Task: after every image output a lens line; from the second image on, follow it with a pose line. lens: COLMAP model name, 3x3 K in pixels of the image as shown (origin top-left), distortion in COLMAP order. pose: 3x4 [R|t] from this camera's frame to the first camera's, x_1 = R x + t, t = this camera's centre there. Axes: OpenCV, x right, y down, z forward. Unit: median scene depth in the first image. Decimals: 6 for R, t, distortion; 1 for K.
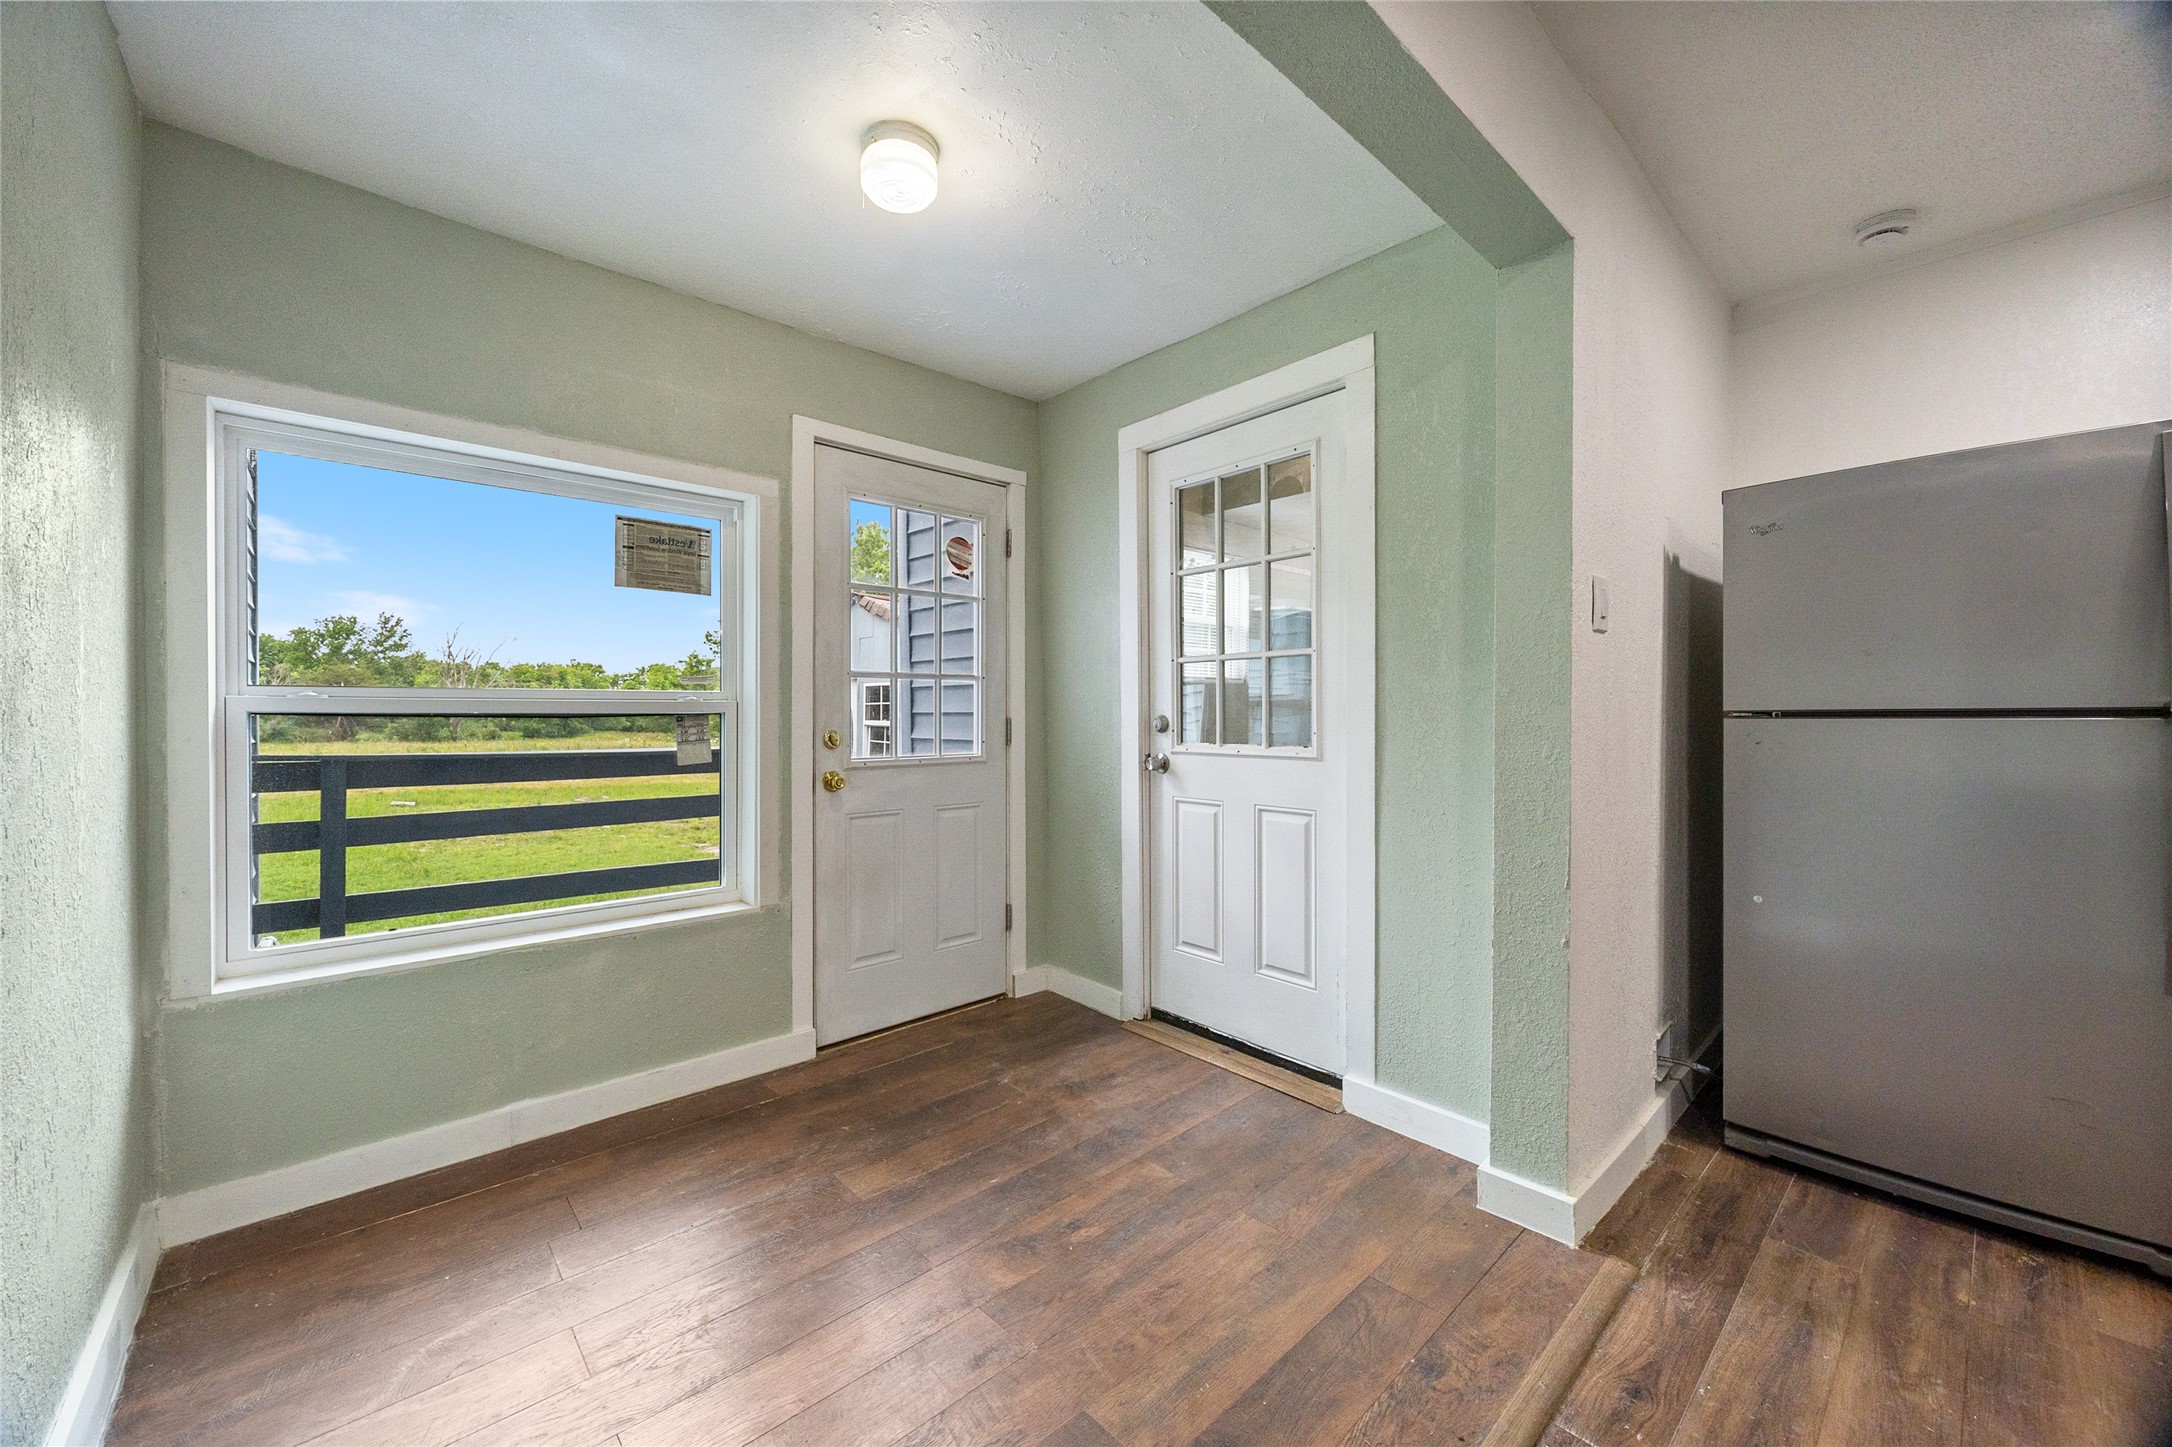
lens RADIAL K [[839.1, 0, 1091.3], [0, 839.1, 721.8], [0, 0, 1]] dist [-0.001745, 0.000172]
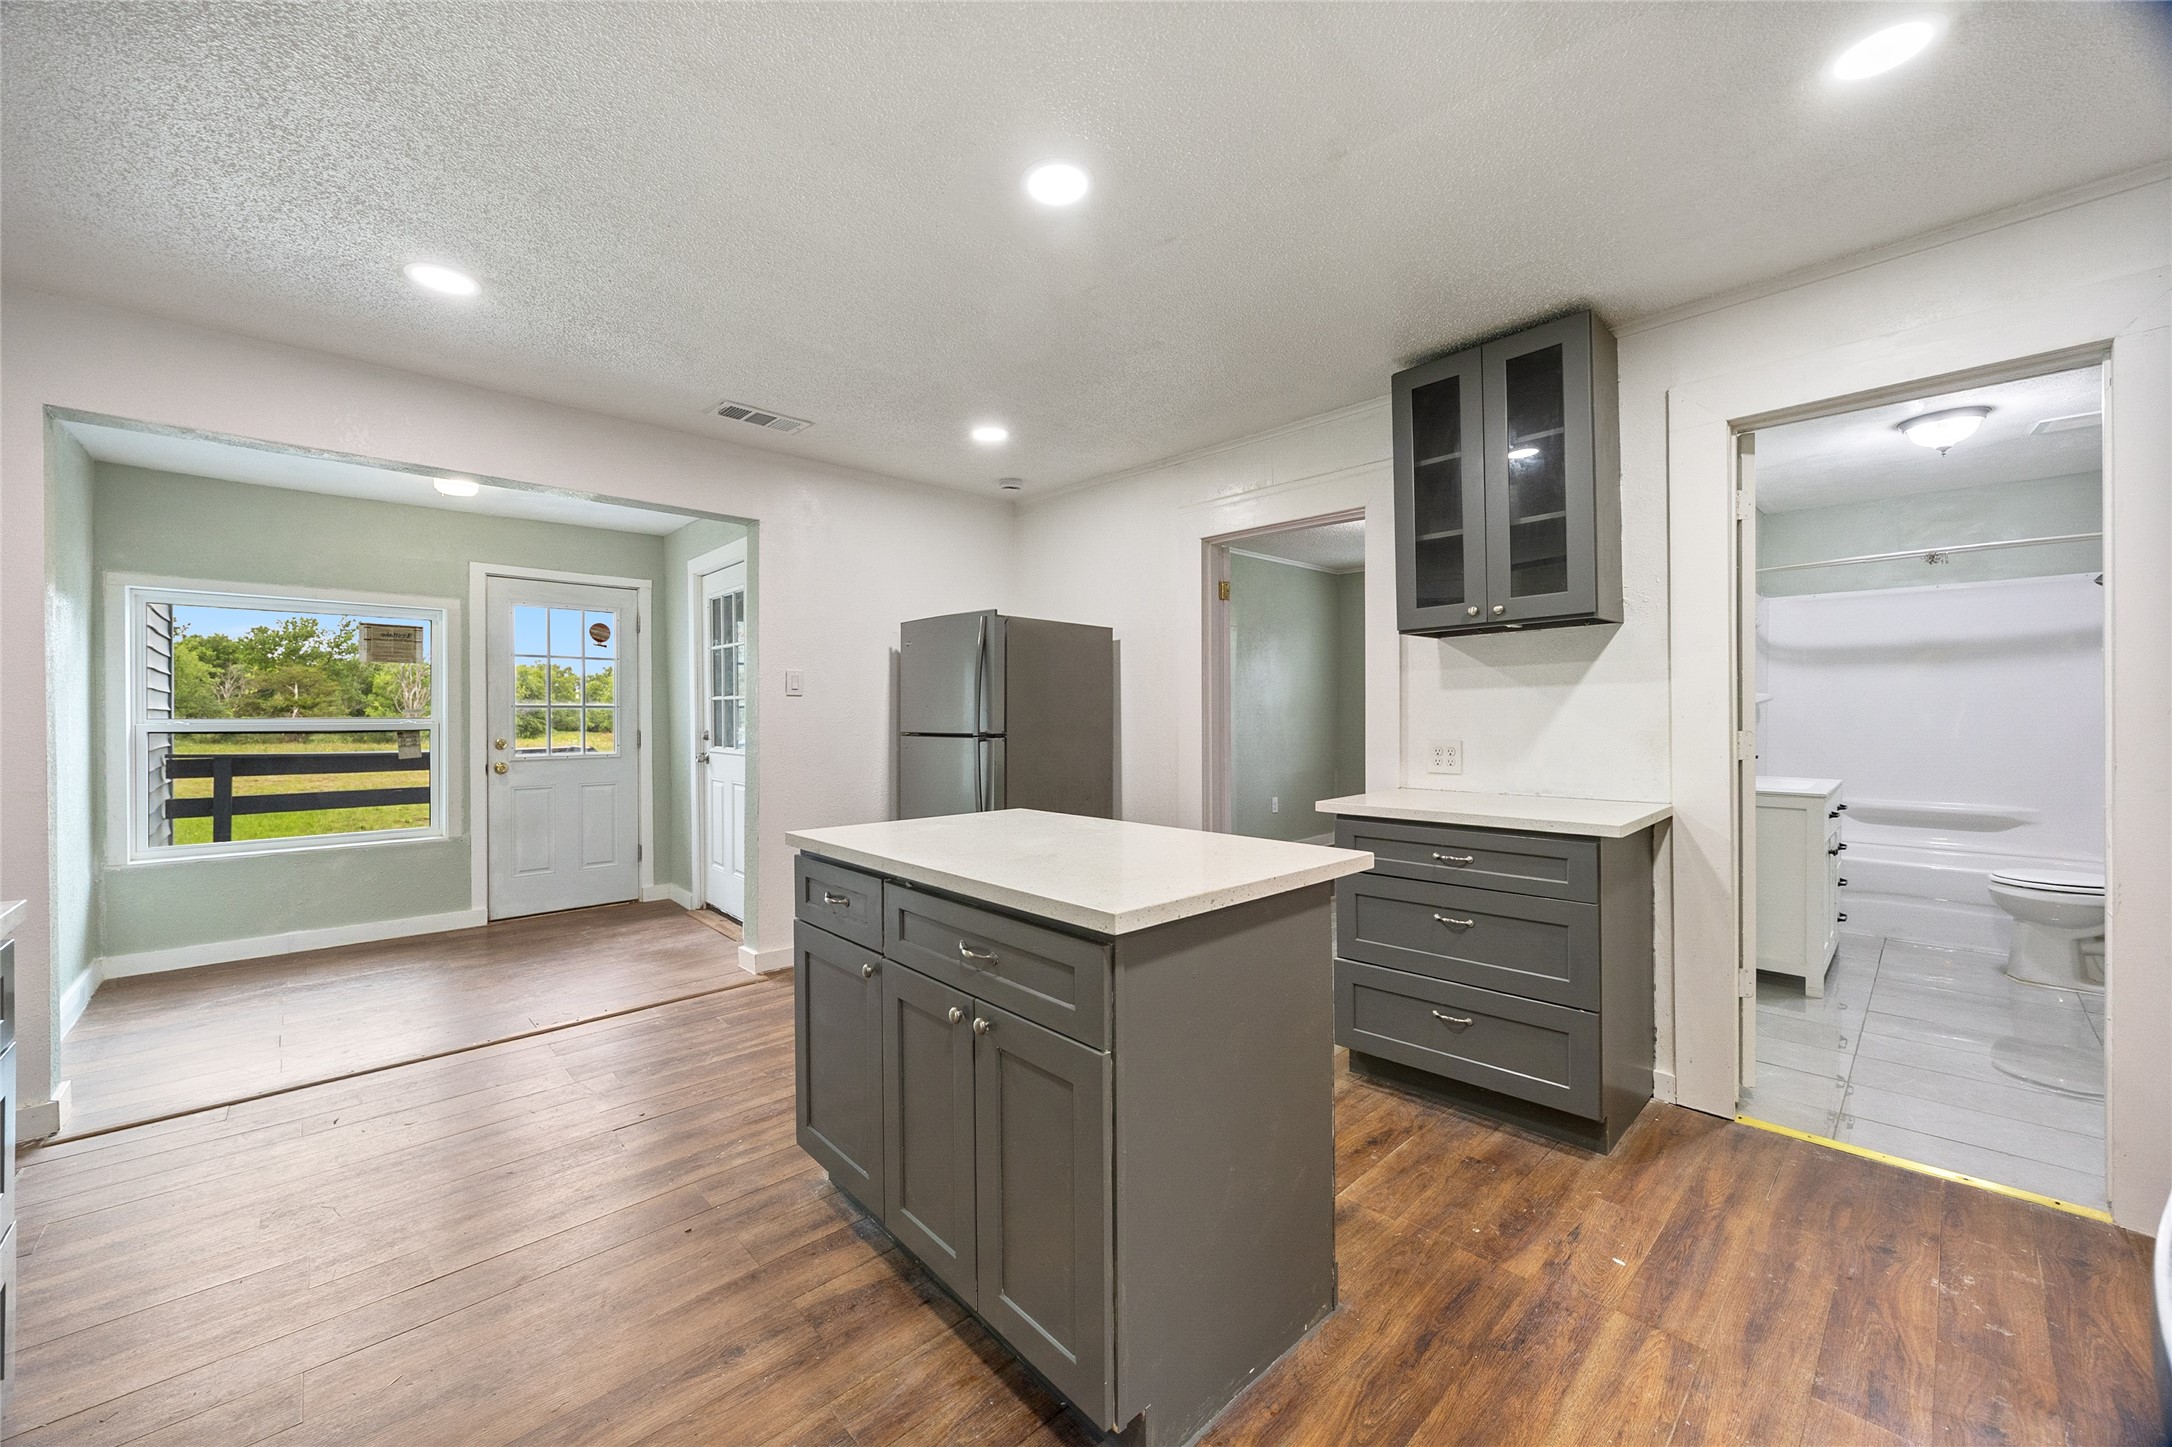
lens RADIAL K [[825.0, 0, 1068.9], [0, 825.0, 724.3], [0, 0, 1]] dist [0.001004, 0.000310]
pose [[0.999759, 0.000089, 0.021968, 0.791801], [-0.000102, 1.000000, 0.000576, -0.020543], [-0.021968, -0.000578, 0.999759, -0.704817]]
